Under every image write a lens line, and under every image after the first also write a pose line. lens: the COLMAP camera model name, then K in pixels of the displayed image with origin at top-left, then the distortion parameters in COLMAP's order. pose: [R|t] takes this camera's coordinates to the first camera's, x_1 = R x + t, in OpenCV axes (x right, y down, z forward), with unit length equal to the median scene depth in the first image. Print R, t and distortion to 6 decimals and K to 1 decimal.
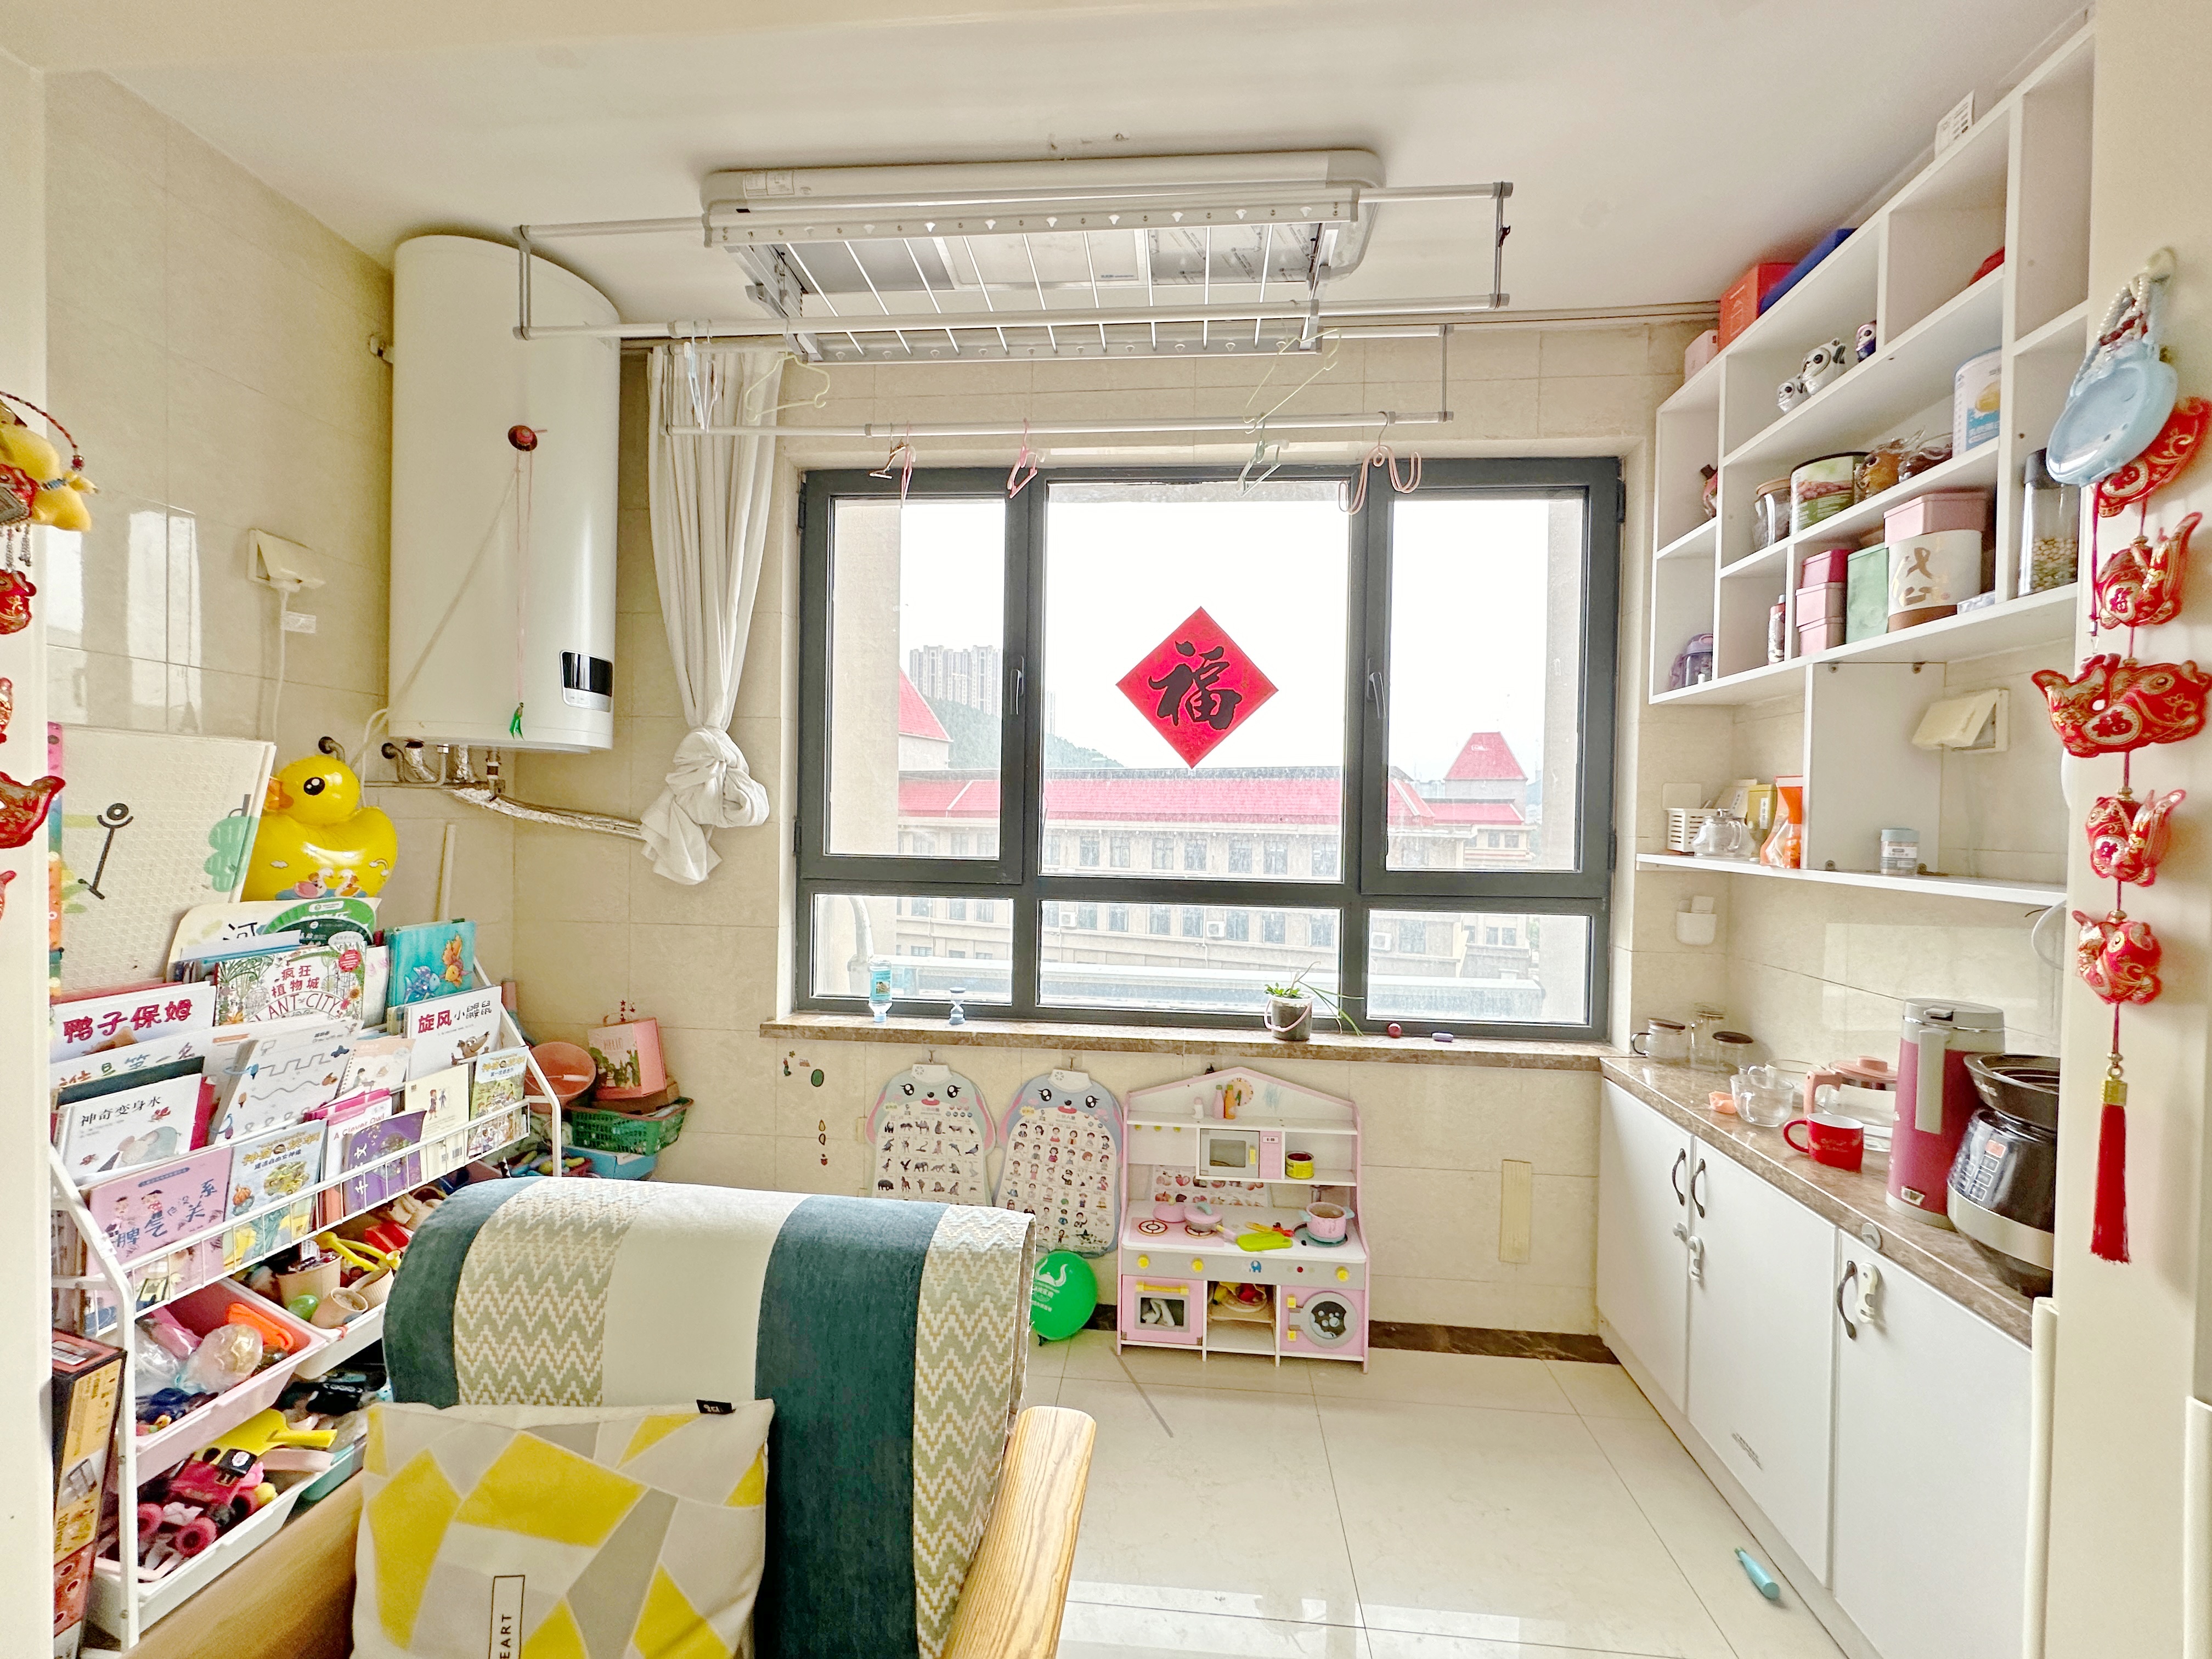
lens RADIAL K [[884.0, 0, 1092.6], [0, 884.0, 826.0], [0, 0, 1]] dist [-0.001910, -0.000077]
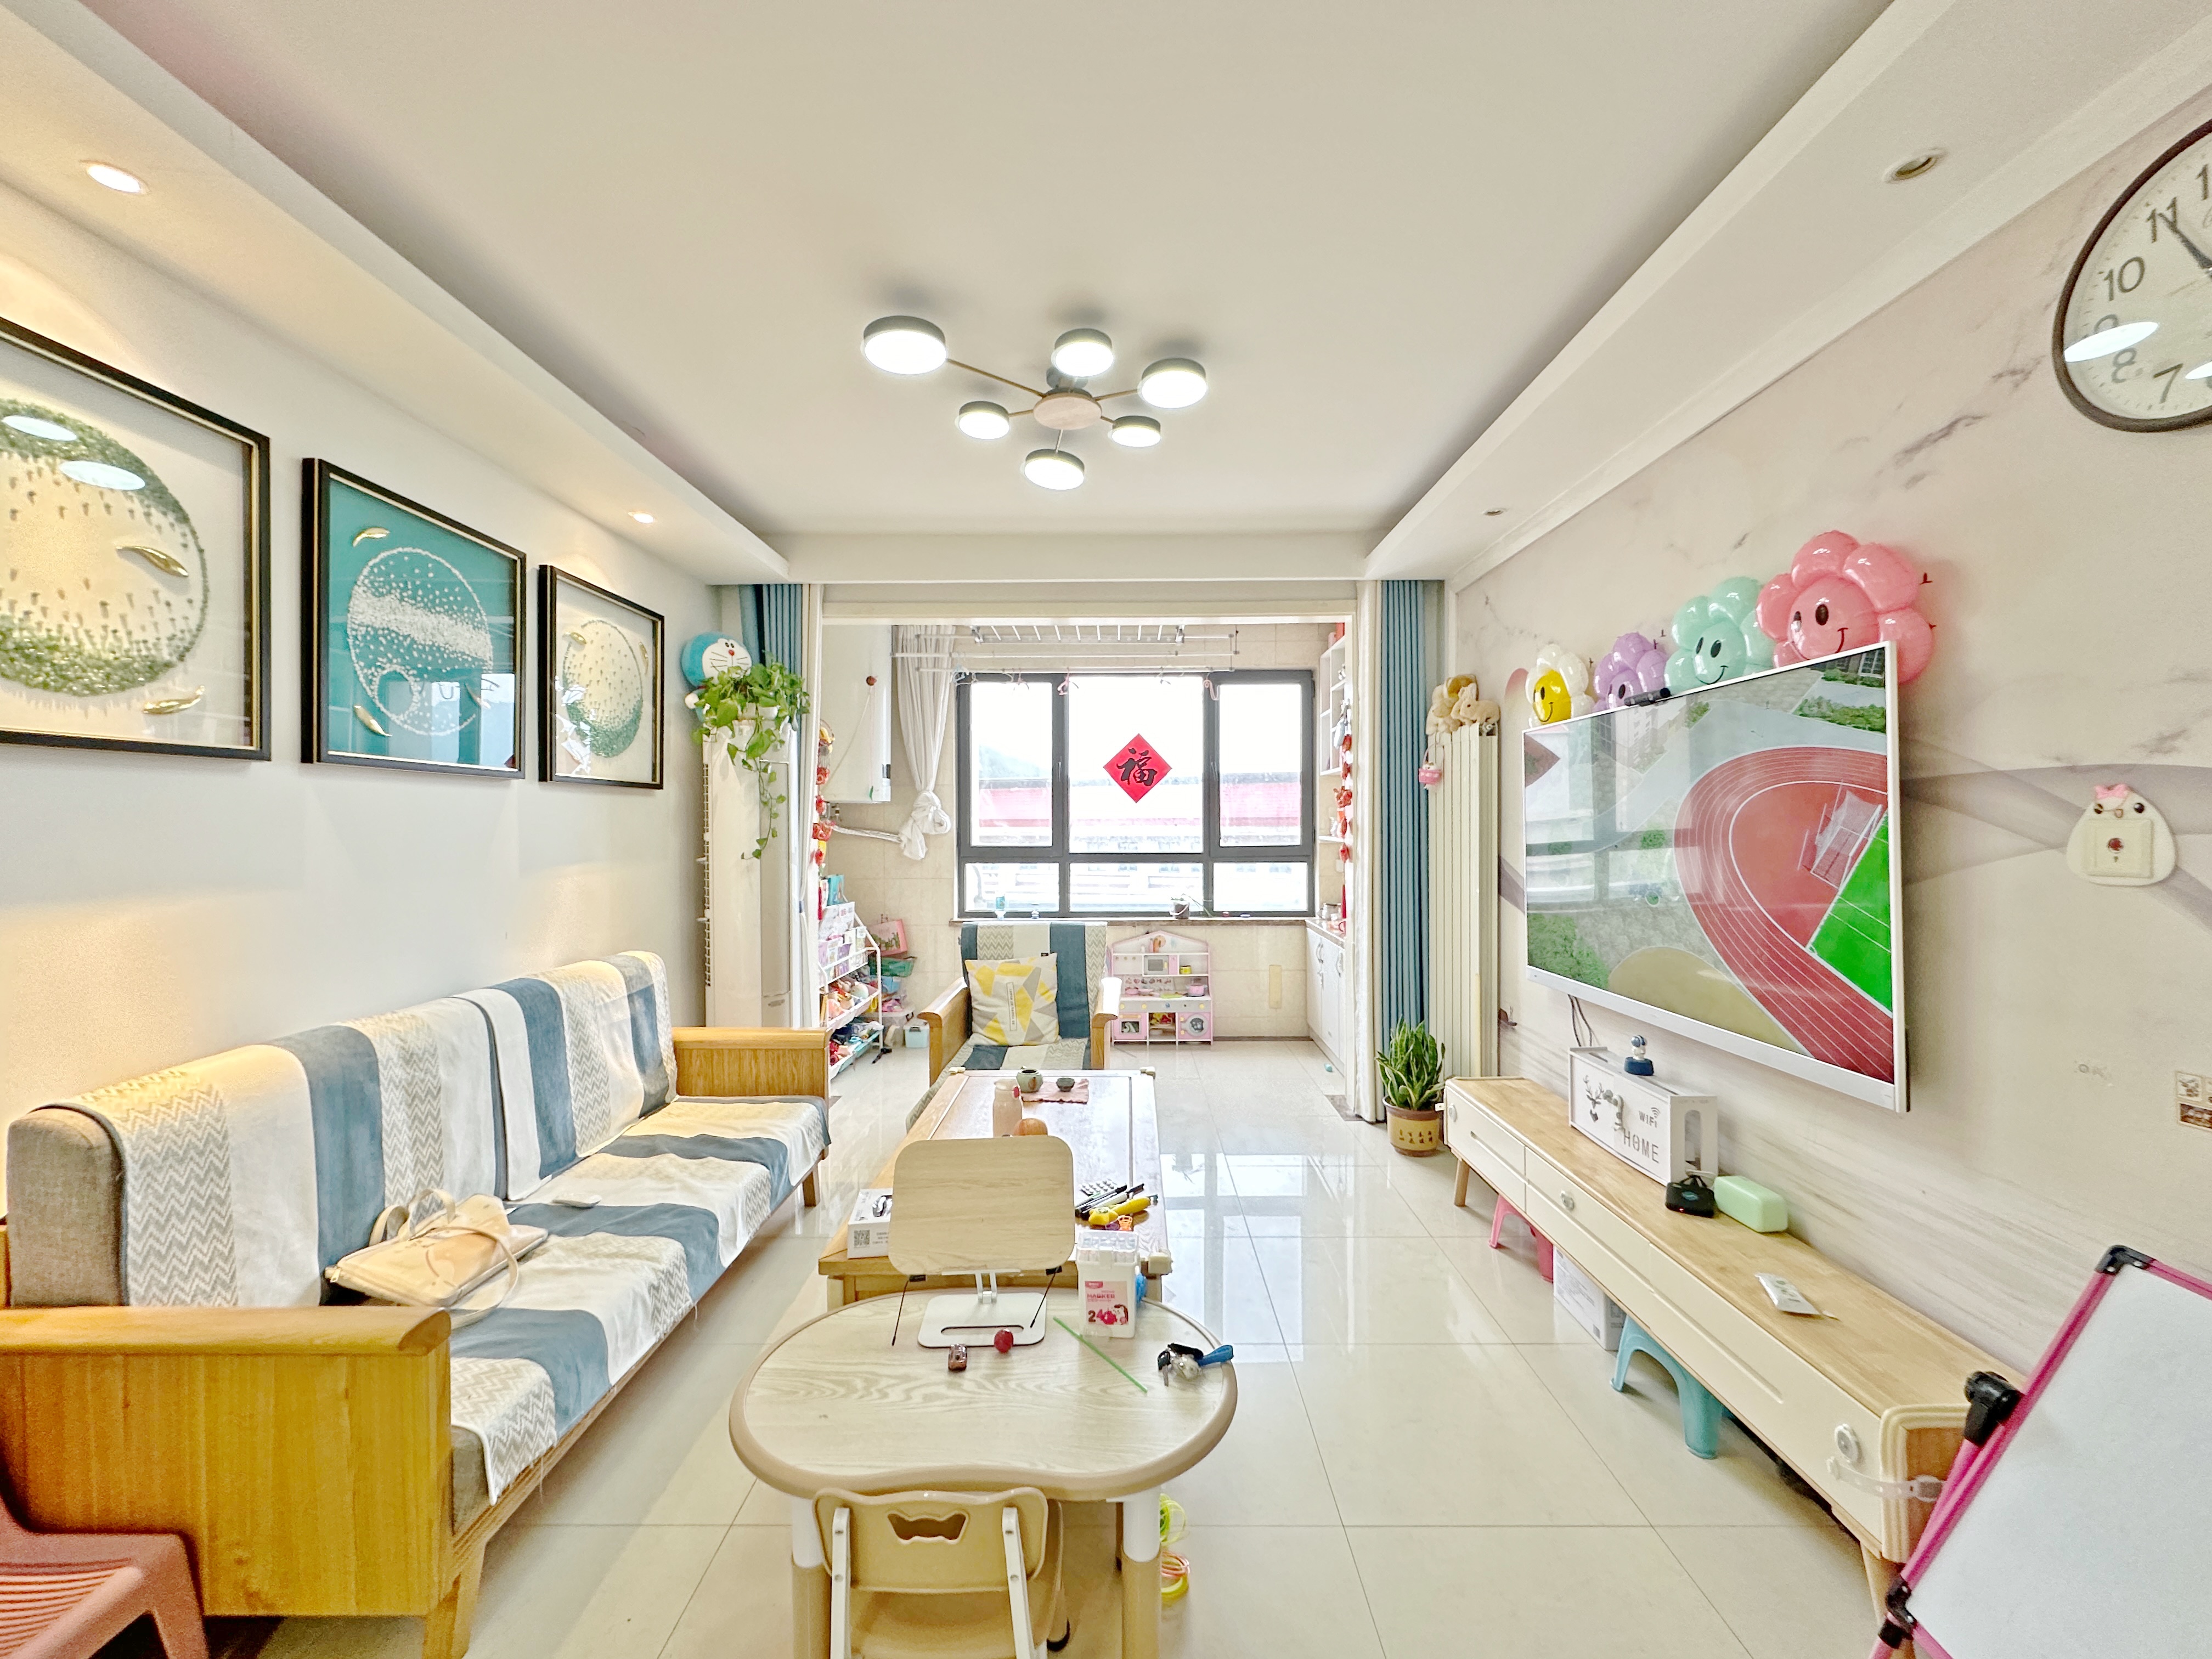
lens RADIAL K [[884.0, 0, 1114.5], [0, 884.0, 825.9], [0, 0, 1]] dist [-0.001910, -0.000077]
pose [[0.994622, -0.022790, 0.101035, -0.177770], [0.023381, 0.999716, -0.004663, 0.002097], [-0.100900, 0.007000, 0.994872, -1.276790]]
